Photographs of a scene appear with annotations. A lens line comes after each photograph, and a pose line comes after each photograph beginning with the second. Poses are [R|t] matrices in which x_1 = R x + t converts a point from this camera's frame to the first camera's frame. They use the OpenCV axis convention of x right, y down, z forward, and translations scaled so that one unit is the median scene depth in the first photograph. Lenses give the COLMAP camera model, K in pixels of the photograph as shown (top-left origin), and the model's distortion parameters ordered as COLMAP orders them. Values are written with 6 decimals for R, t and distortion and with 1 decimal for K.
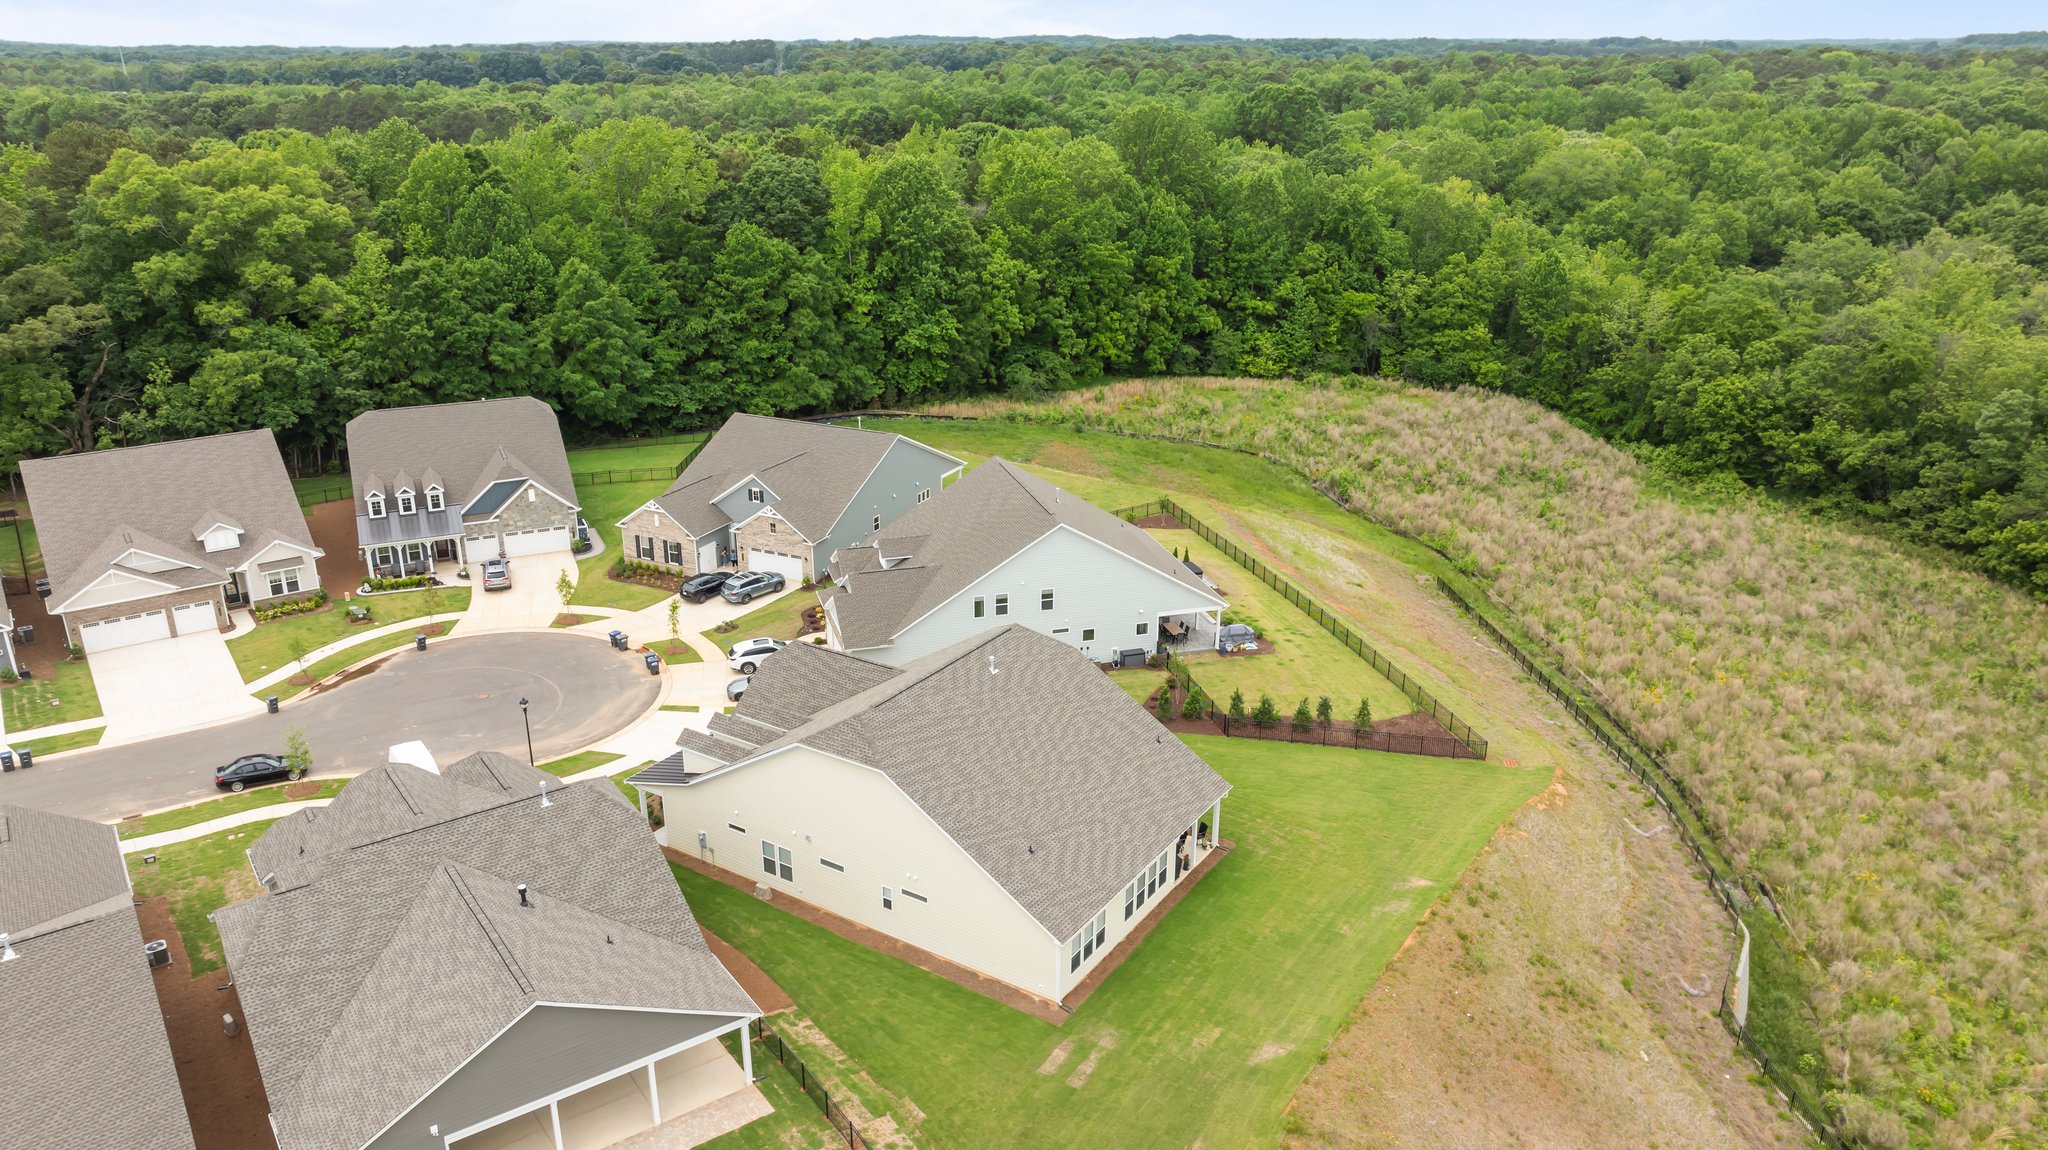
lens RADIAL K [[1443.9, 0, 1024.0], [0, 1443.9, 575.0], [0, 0, 1]] dist [-0.044114, 0.049914]
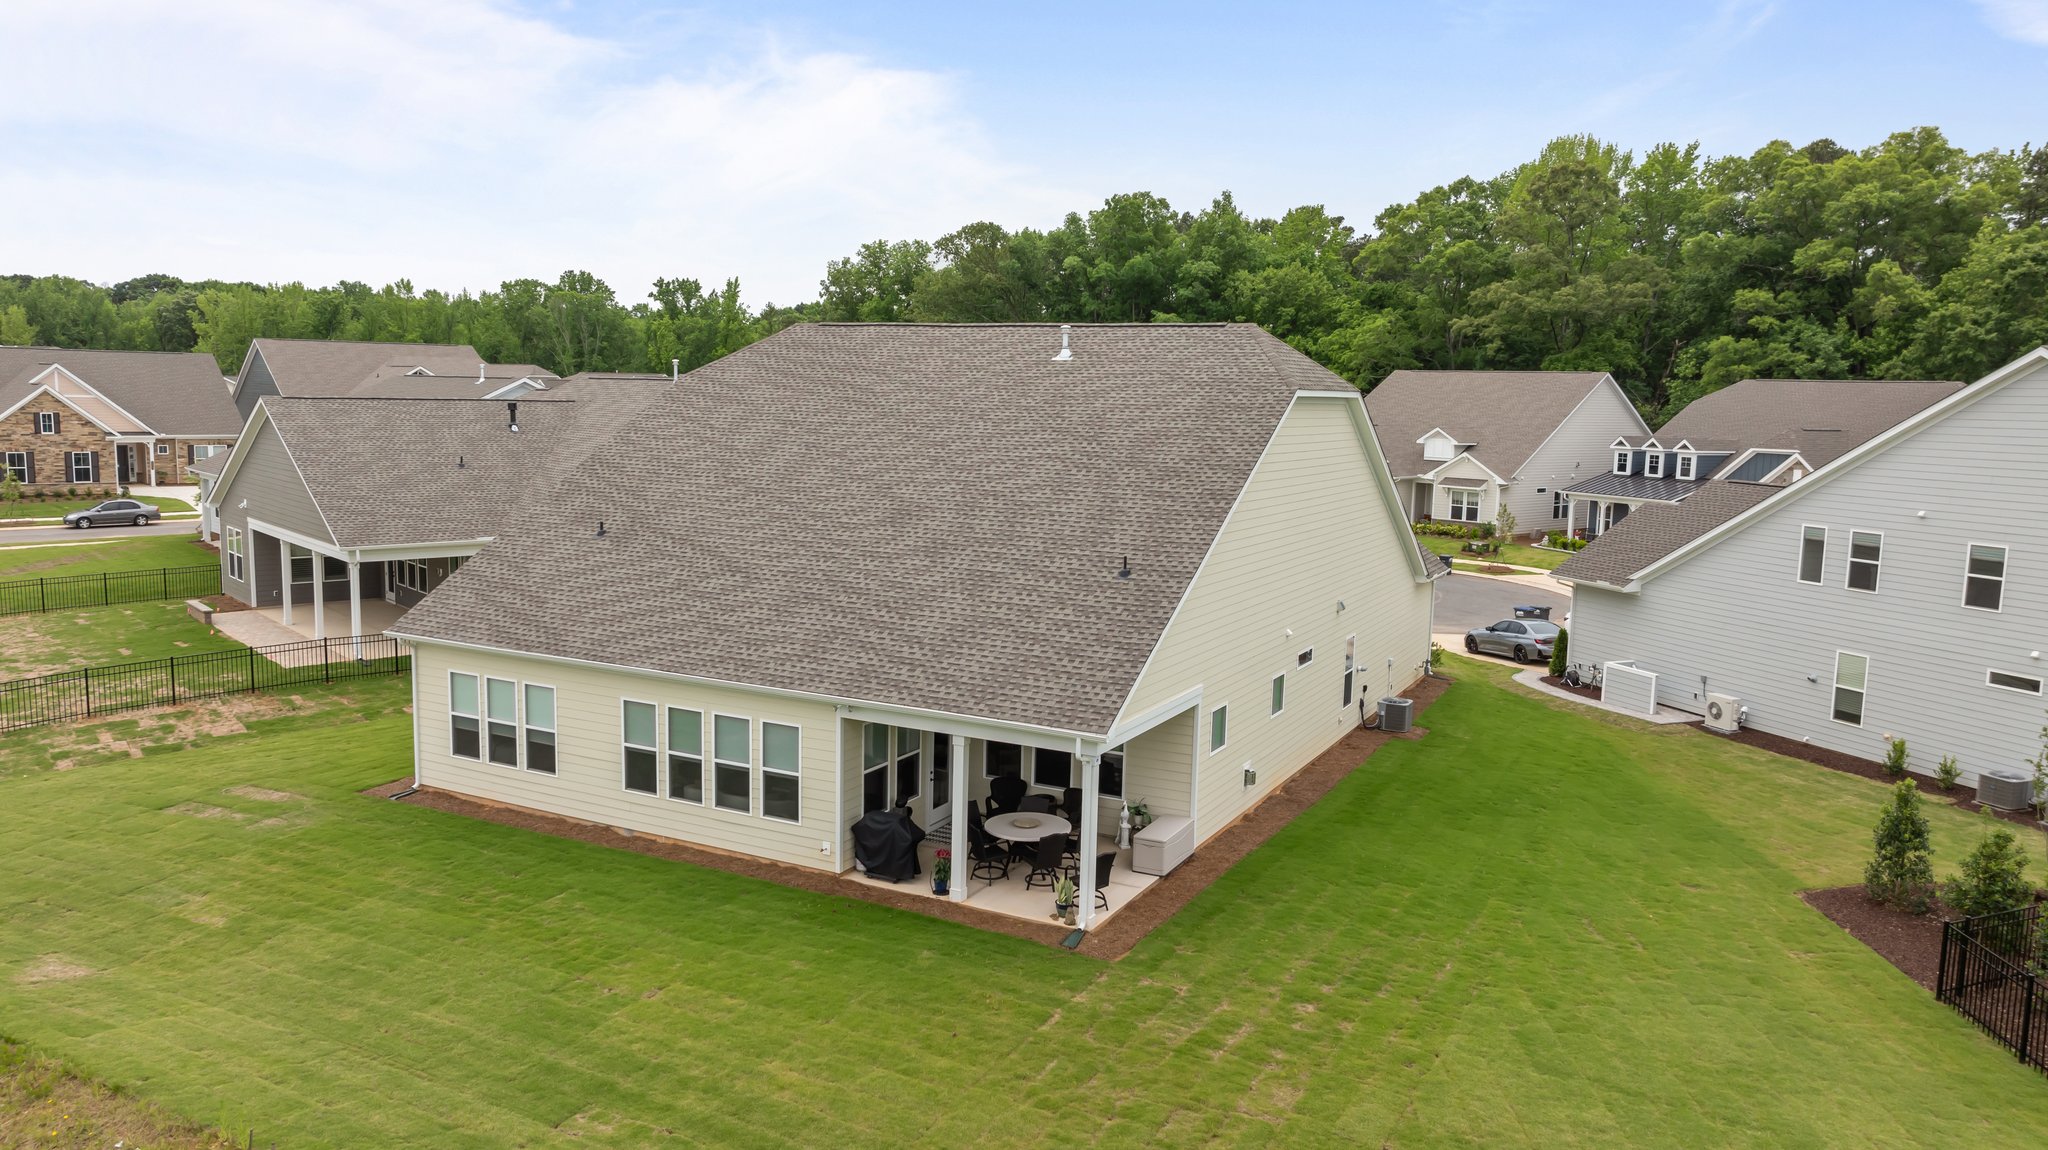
lens RADIAL K [[1448.8, 0, 1024.0], [0, 1448.8, 575.0], [0, 0, 1]] dist [-0.046005, 0.052224]
pose [[0.094212, 0.126922, -0.987429, 0.211503], [-0.367495, 0.926225, 0.083991, 0.045470], [0.925241, 0.354962, 0.133904, 0.444623]]
